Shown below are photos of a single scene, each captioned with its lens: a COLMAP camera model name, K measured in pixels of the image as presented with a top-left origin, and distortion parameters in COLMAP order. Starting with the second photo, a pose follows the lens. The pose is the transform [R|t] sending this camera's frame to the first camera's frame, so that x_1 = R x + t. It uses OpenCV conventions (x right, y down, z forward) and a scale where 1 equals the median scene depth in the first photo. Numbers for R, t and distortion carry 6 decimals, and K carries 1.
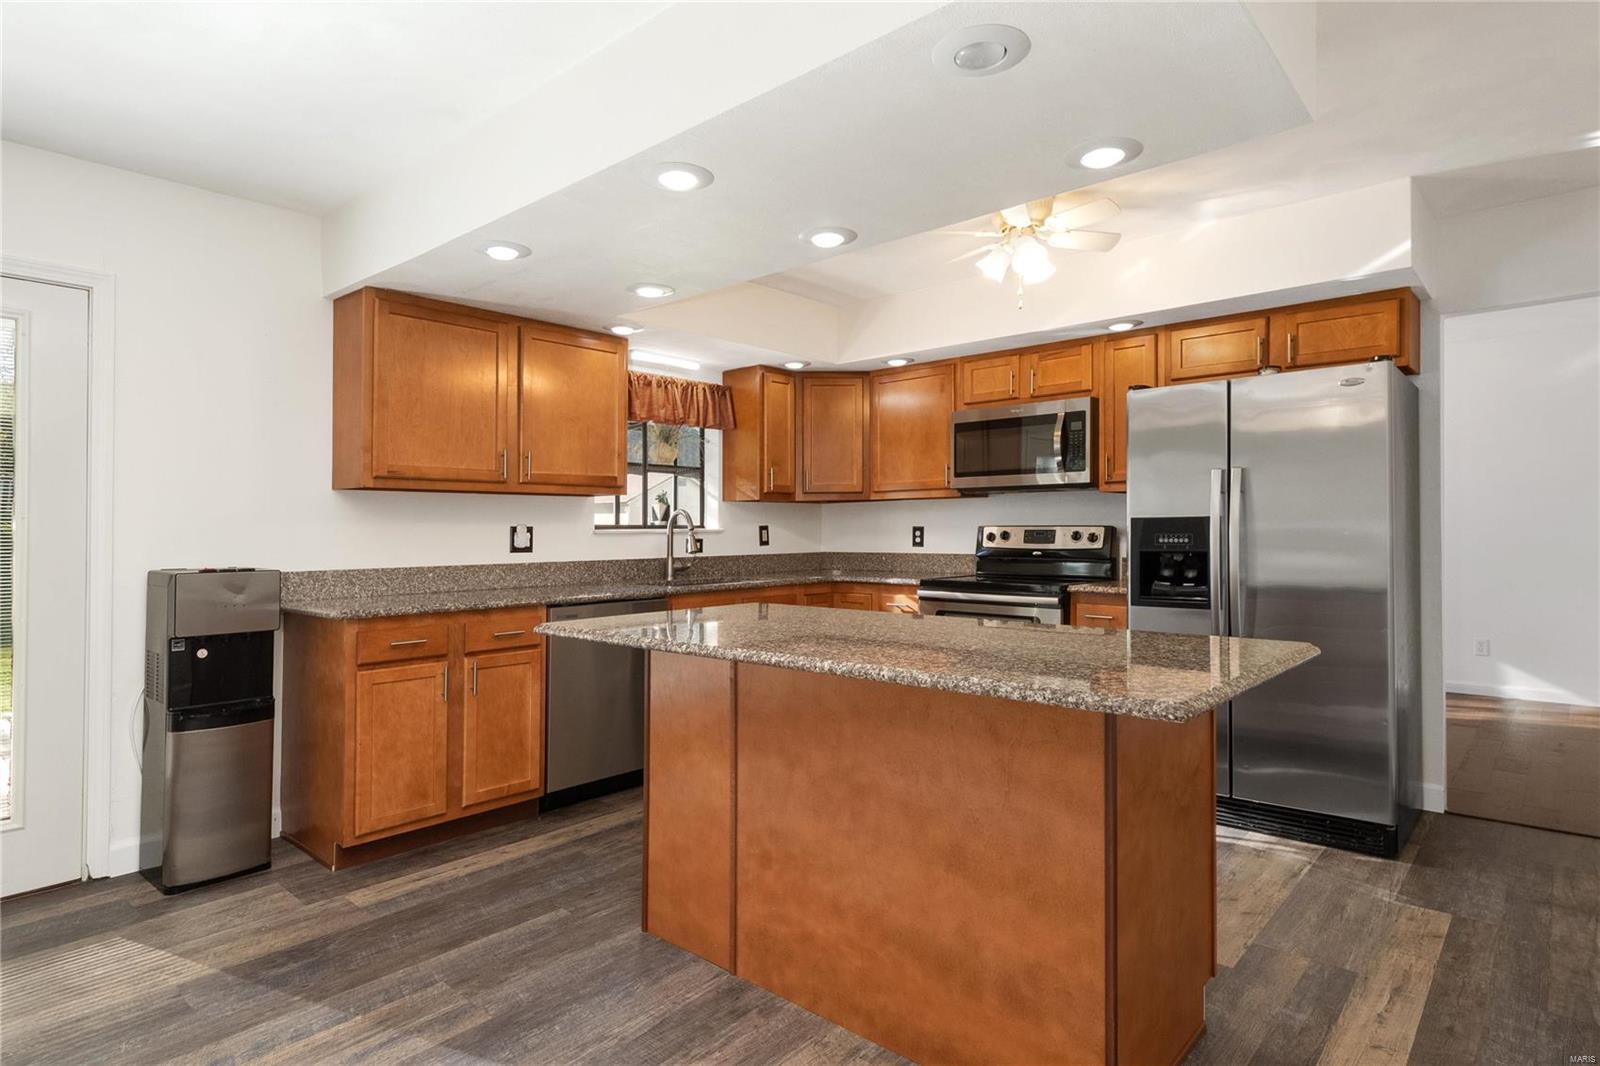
lens RADIAL K [[844.7, 0, 801.3], [0, 844.7, 518.1], [0, 0, 1]] dist [0.012030, 0.001320]
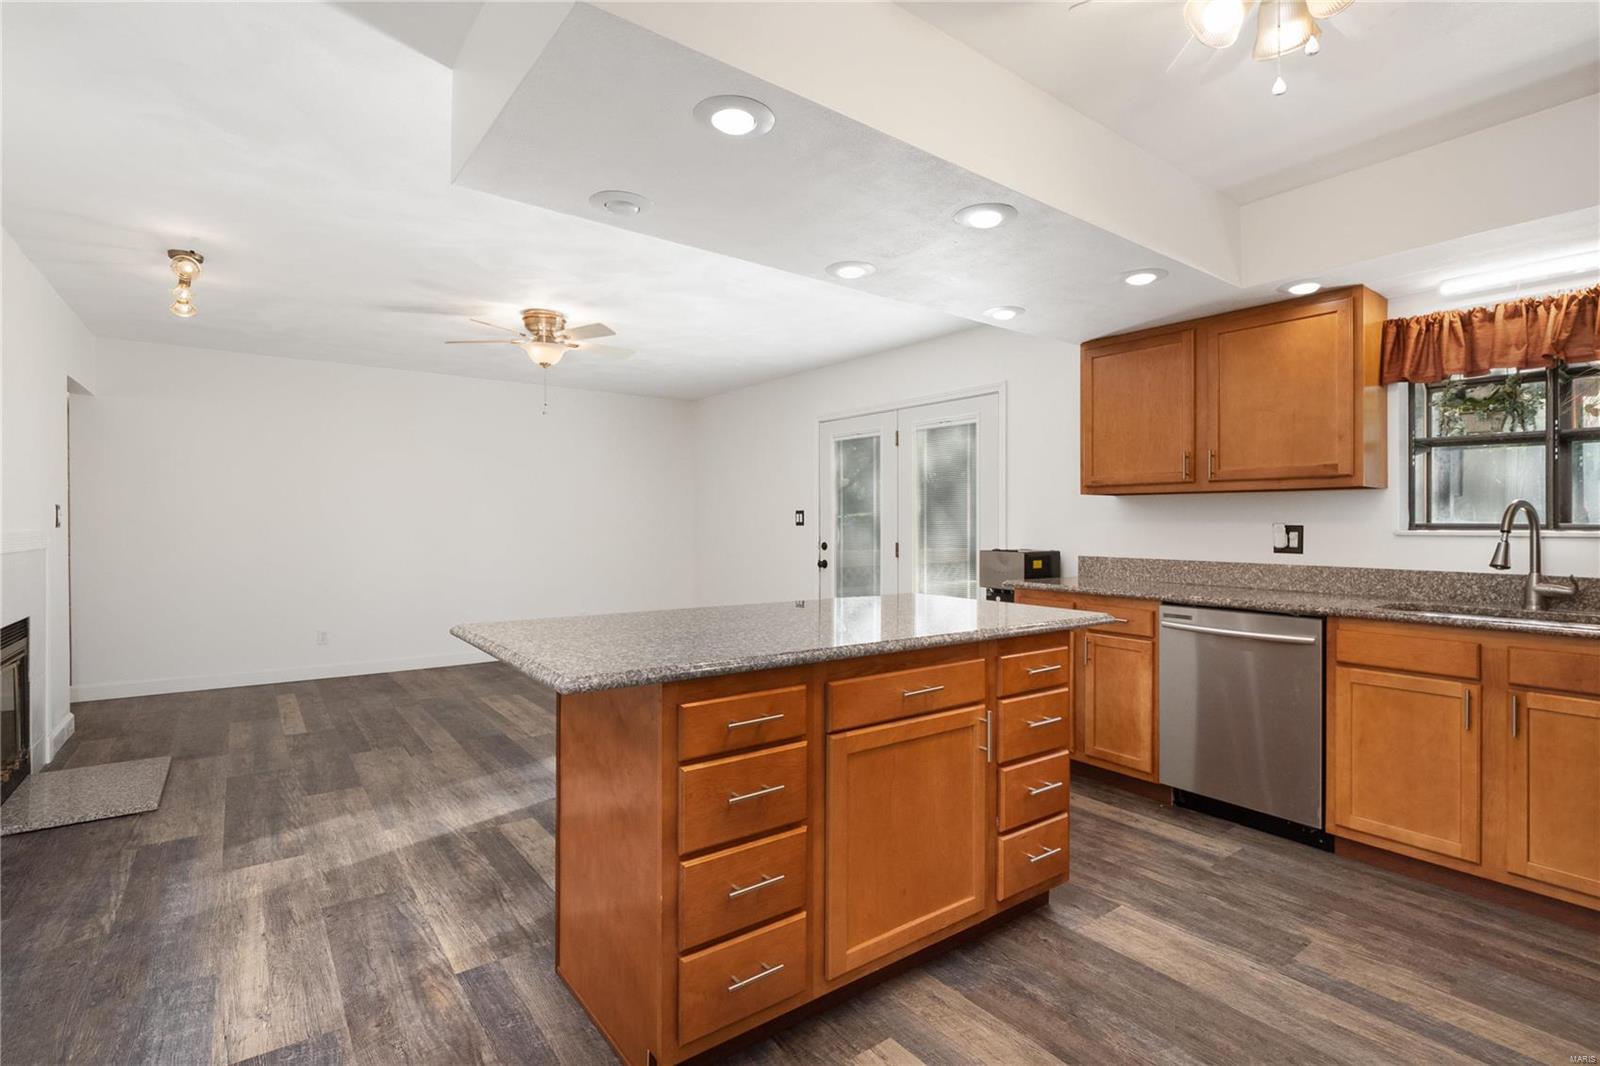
lens RADIAL K [[743.2, 0, 788.3], [0, 743.2, 520.4], [0, 0, 1]] dist [-0.001479, -0.001685]
pose [[-0.192934, 0.002586, -0.981208, 0.583488], [0.008115, 0.999967, 0.001040, -0.000951], [0.981178, -0.007762, -0.192949, 0.628934]]
